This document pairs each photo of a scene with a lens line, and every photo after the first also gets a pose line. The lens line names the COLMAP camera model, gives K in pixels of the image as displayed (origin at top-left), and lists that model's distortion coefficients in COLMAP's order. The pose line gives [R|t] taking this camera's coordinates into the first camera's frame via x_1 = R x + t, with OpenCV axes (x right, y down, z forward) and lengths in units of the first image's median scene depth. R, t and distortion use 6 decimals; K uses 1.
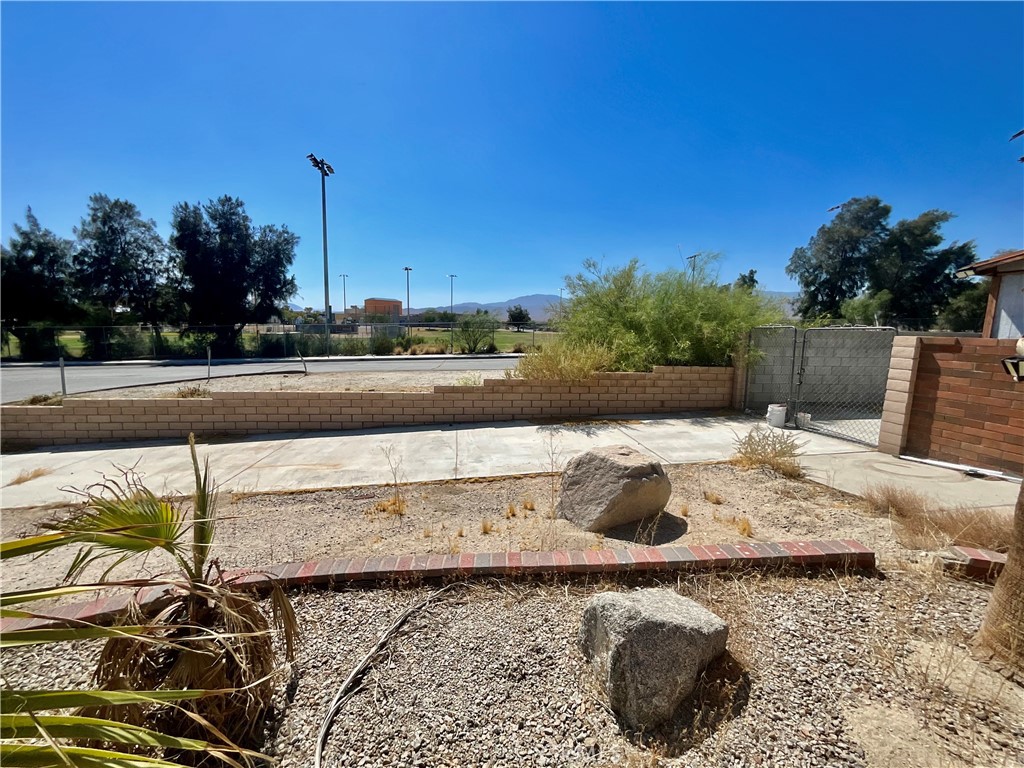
lens RADIAL K [[422.2, 0, 503.5], [0, 422.2, 388.7], [0, 0, 1]] dist [-0.001340, -0.000158]
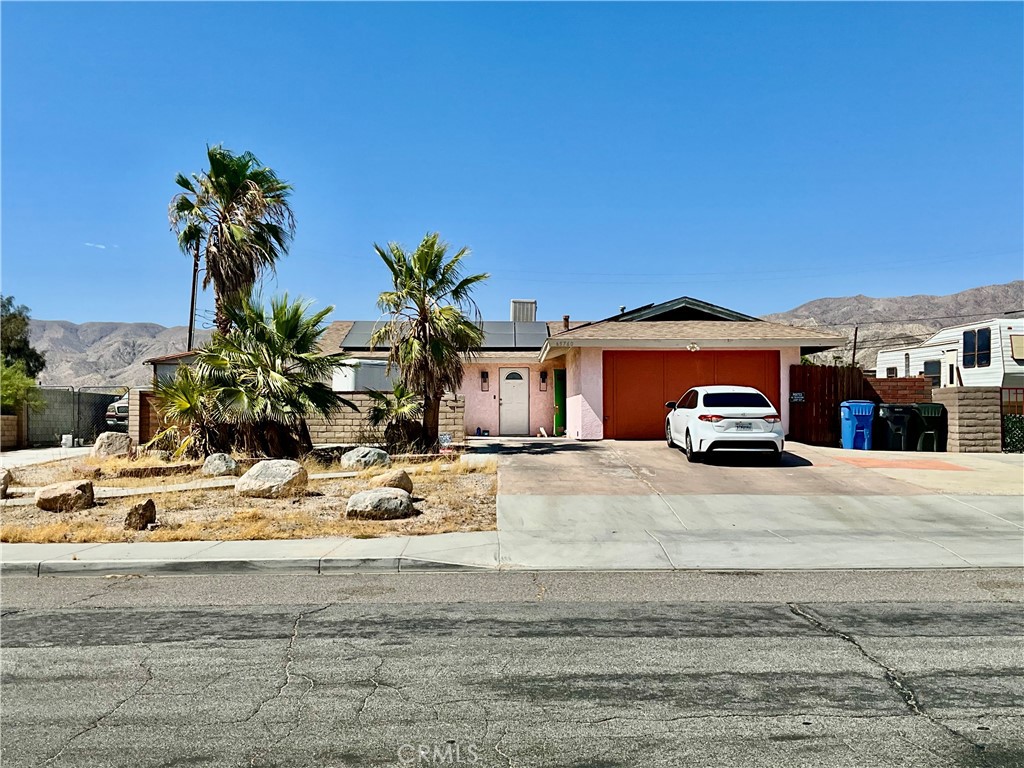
lens RADIAL K [[1062.7, 0, 511.8], [0, 1062.7, 394.1], [0, 0, 1]] dist [0.056743, 0.000000]
pose [[0.123737, 0.011717, 0.992246, -4.843534], [0.148107, 0.988512, -0.030142, 0.395978], [-0.981200, 0.150688, 0.120580, -1.777080]]
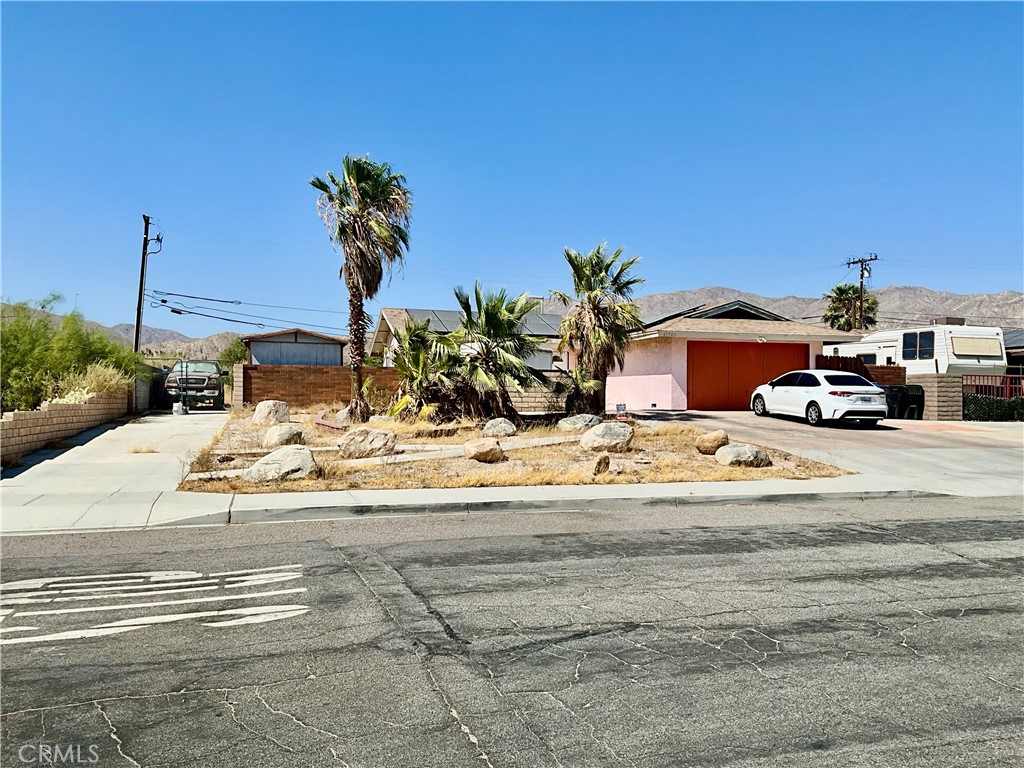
lens RADIAL K [[918.4, 0, 514.7], [0, 918.4, 382.8], [0, 0, 1]] dist [0.090511, -0.178919]
pose [[-0.144538, 0.003029, 0.989495, -5.164764], [0.134465, 0.990779, 0.016609, 0.123576], [-0.980320, 0.135453, -0.143613, 0.247050]]
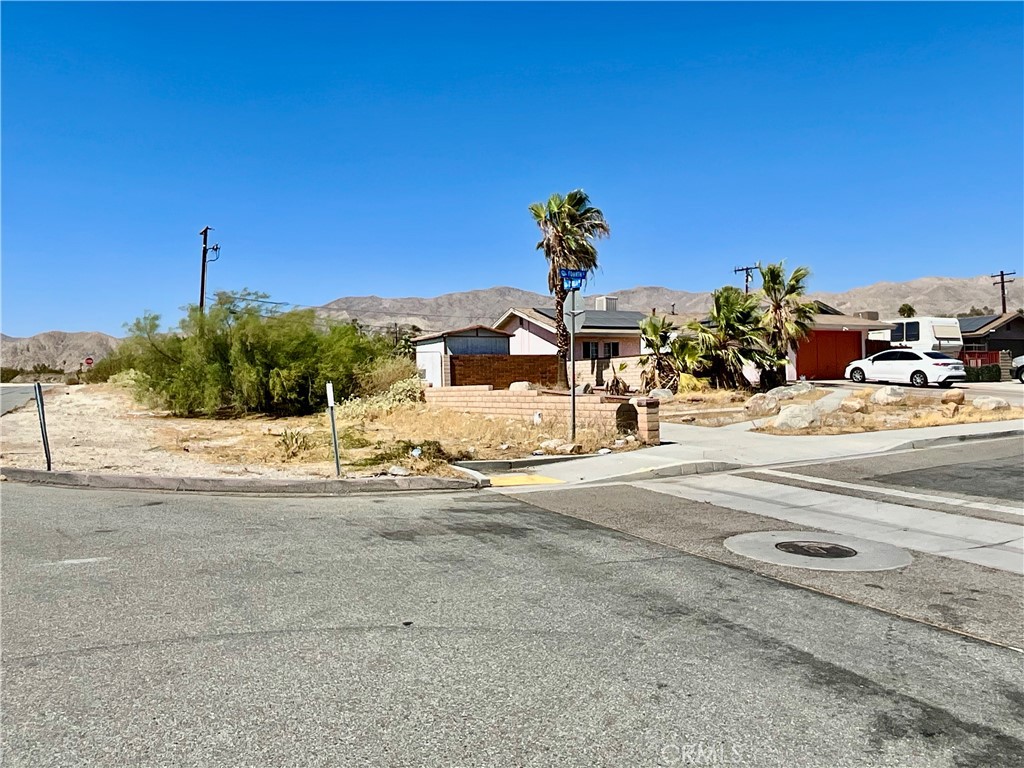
lens RADIAL K [[799.2, 0, 510.9], [0, 799.2, 383.9], [0, 0, 1]] dist [-0.001630, -0.009396]
pose [[-0.365500, -0.006574, 0.930788, -5.097583], [0.152464, 0.986047, 0.066834, -0.258049], [-0.918240, 0.166340, -0.359398, 3.006438]]
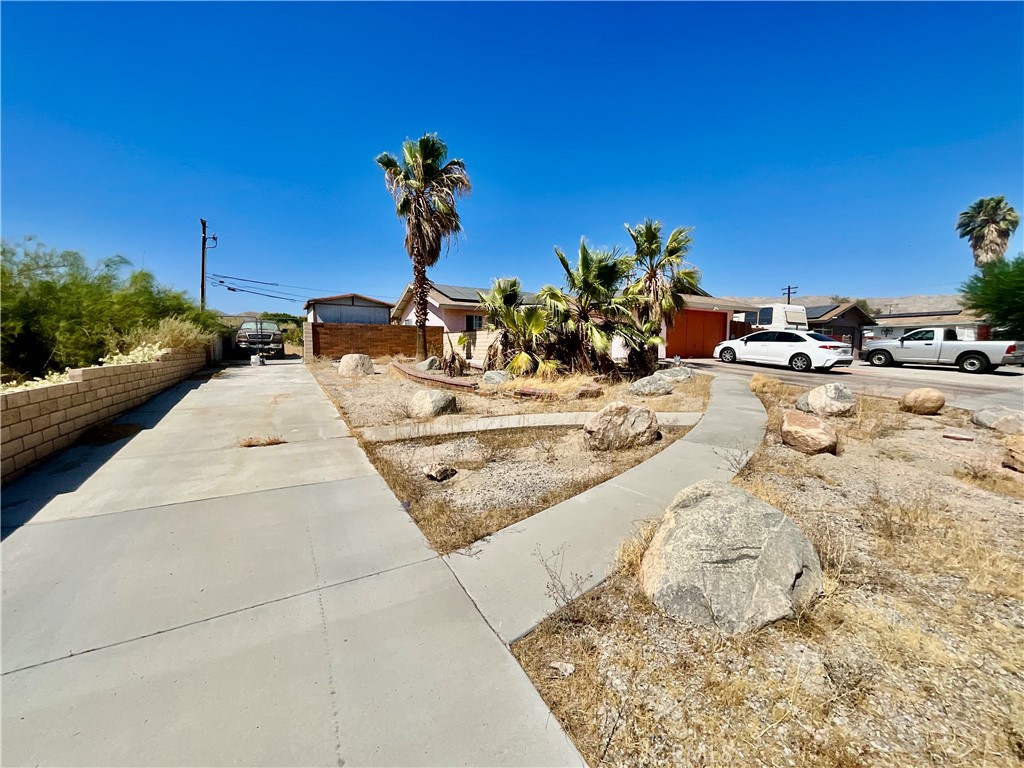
lens RADIAL K [[422.2, 0, 510.5], [0, 422.2, 386.1], [0, 0, 1]] dist [-0.001340, -0.000158]
pose [[-0.382680, -0.100536, 0.918394, -2.583756], [0.123620, 0.979551, 0.158741, 0.021229], [-0.915573, 0.174279, -0.362427, 0.966540]]
